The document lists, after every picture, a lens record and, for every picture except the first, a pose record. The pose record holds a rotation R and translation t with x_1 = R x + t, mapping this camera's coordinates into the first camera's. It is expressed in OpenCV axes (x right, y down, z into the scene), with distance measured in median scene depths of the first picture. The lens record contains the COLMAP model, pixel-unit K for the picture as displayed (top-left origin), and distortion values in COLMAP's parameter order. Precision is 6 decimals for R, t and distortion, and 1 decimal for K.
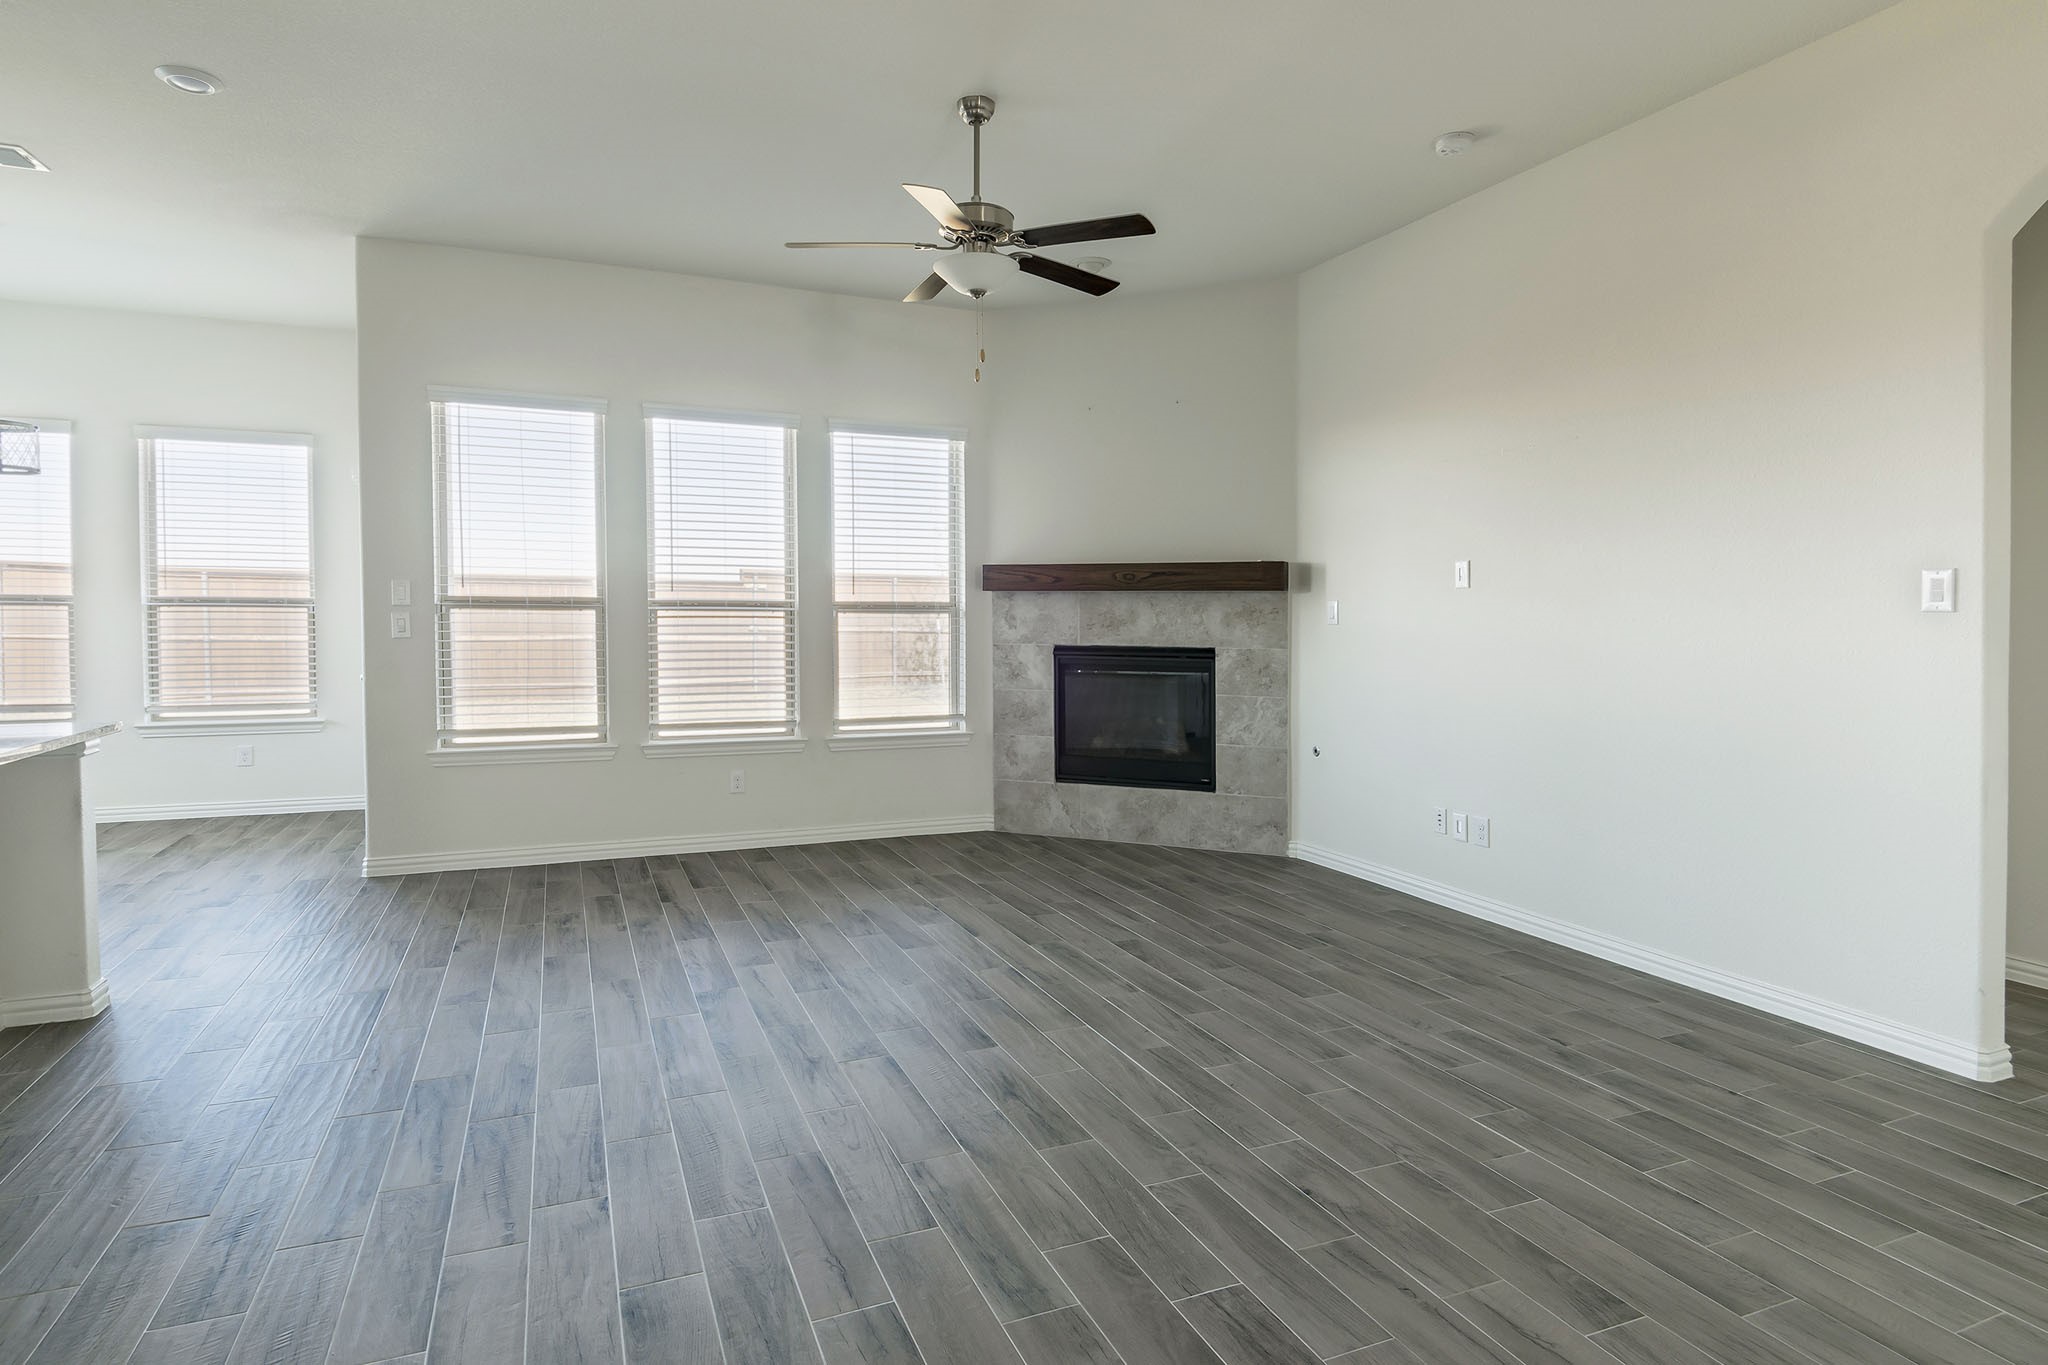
lens RADIAL K [[1094.6, 0, 1028.3], [0, 1094.6, 649.5], [0, 0, 1]] dist [0.012721, -0.009603]
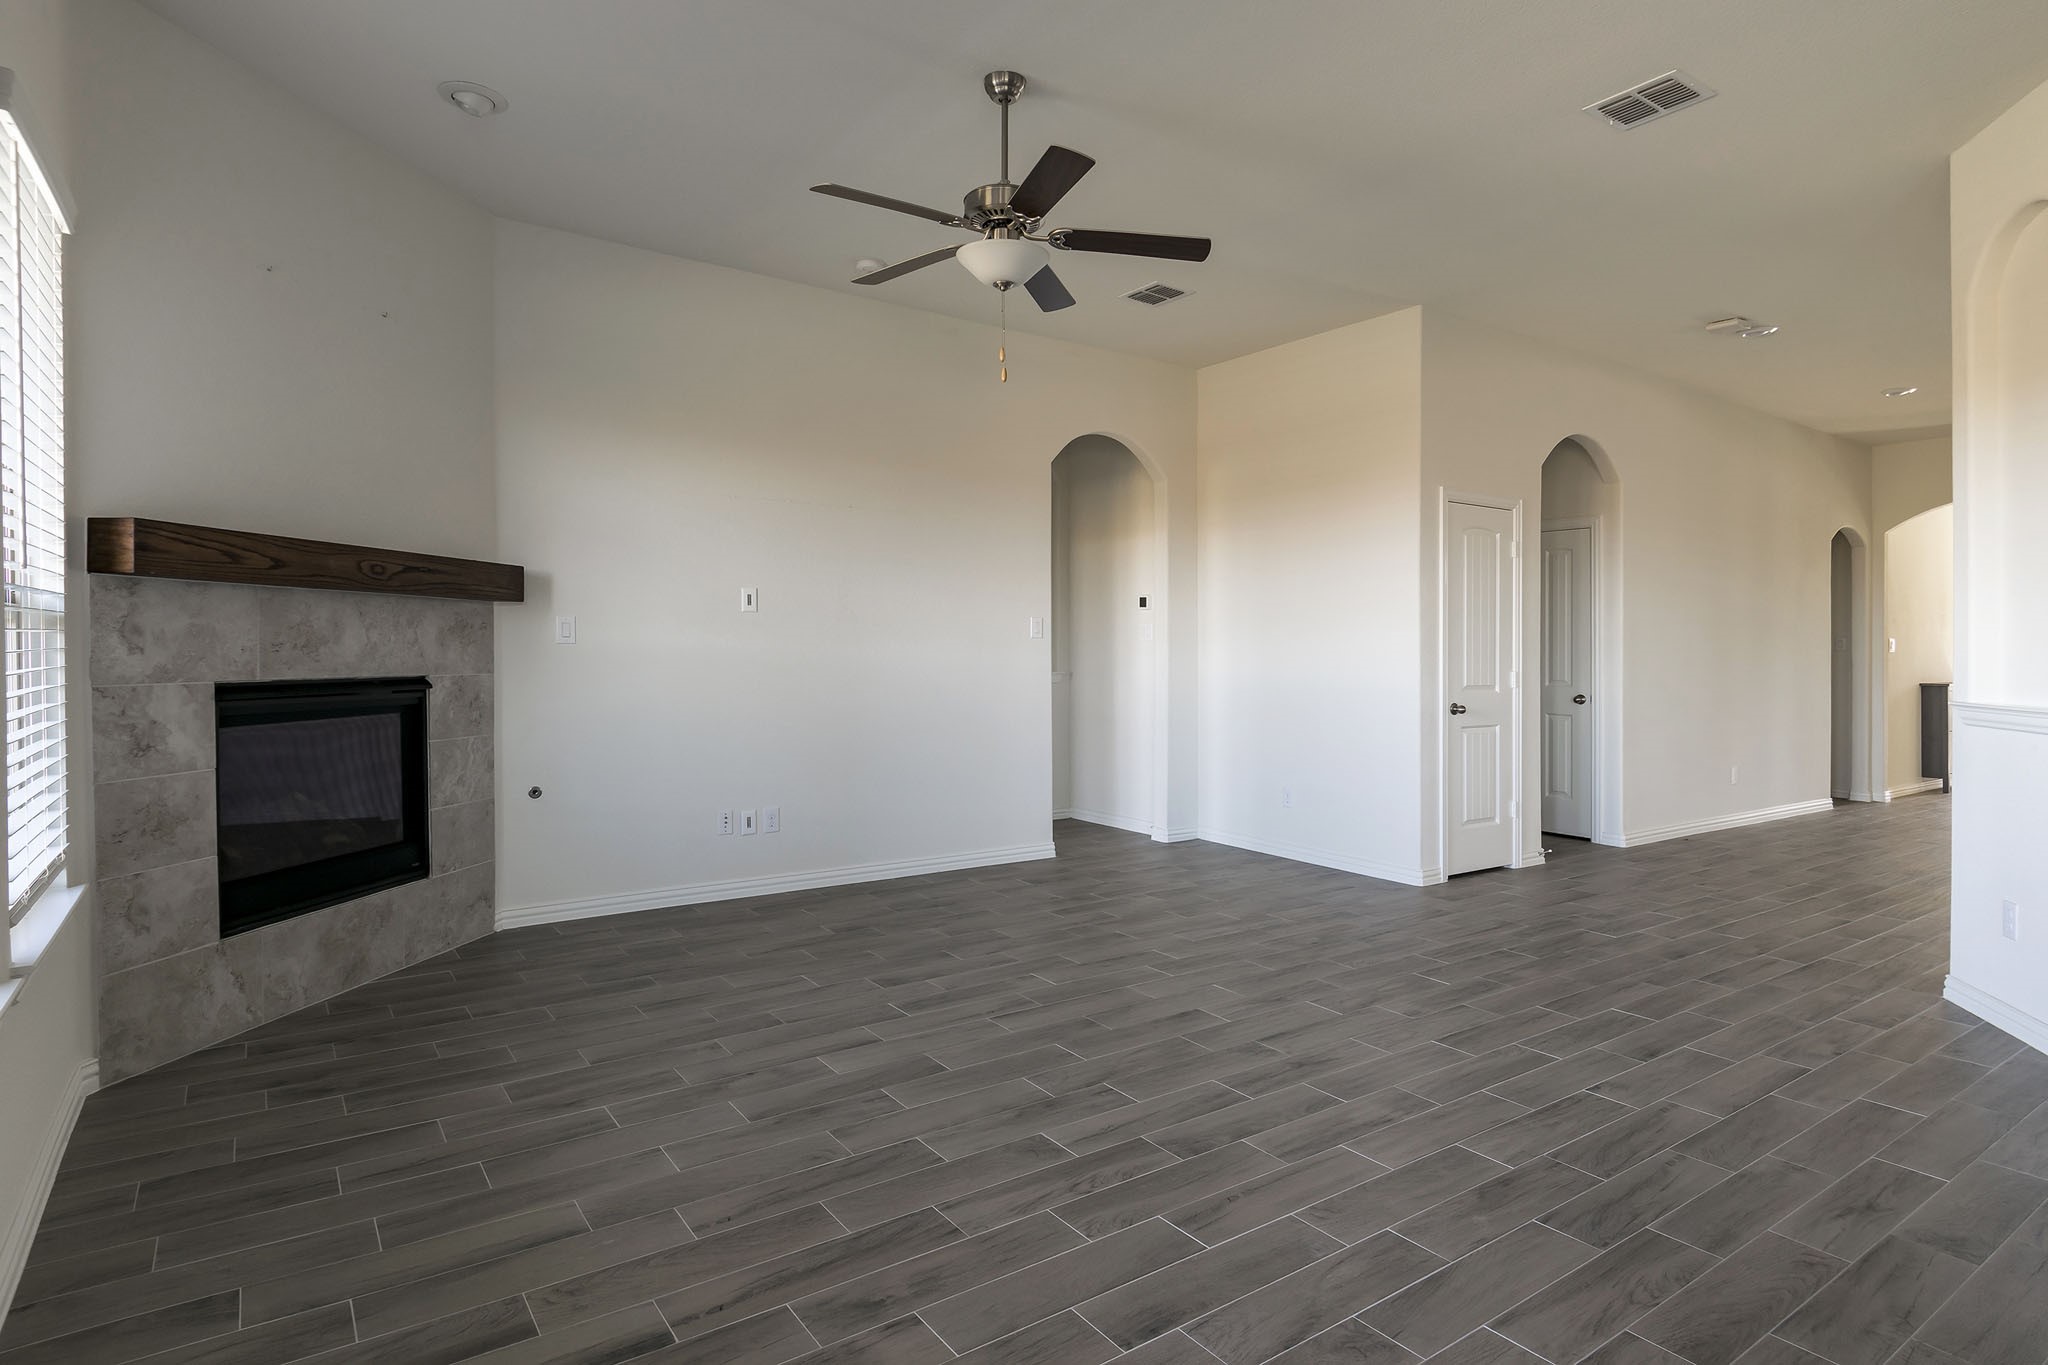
lens RADIAL K [[1094.6, 0, 1006.0], [0, 1094.6, 630.8], [0, 0, 1]] dist [0.012721, -0.009603]
pose [[-0.201474, 0.007050, 0.979469, -0.601155], [0.019755, 0.999800, -0.003132, -0.020838], [-0.979295, 0.018718, -0.201573, 0.760606]]
